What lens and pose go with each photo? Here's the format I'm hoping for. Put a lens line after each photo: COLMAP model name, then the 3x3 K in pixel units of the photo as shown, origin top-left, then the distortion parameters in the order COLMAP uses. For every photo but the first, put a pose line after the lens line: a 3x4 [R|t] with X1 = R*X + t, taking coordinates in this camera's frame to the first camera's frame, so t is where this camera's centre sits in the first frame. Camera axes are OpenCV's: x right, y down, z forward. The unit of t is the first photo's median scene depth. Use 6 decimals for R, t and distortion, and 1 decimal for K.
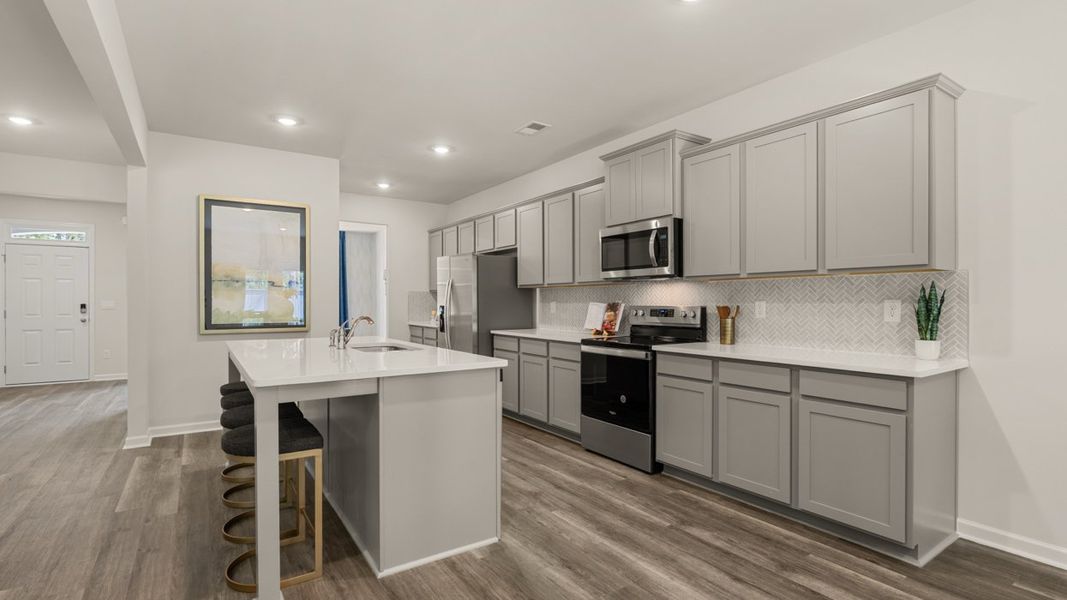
lens RADIAL K [[500.1, 0, 534.3], [0, 500.1, 300.9], [0, 0, 1]] dist [-0.004184, 0.001579]
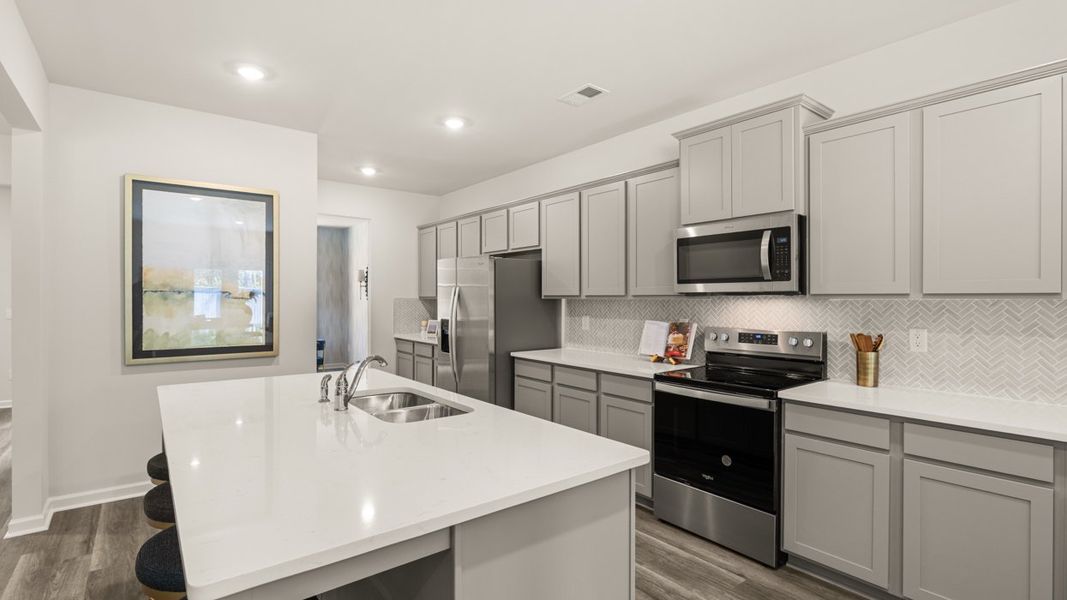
lens RADIAL K [[500.1, 0, 531.9], [0, 500.1, 298.0], [0, 0, 1]] dist [-0.004184, 0.001579]
pose [[0.997629, 0.002489, 0.068782, -0.131840], [-0.002587, 0.999996, 0.001327, -0.035405], [-0.068778, -0.001502, 0.997631, 0.240743]]
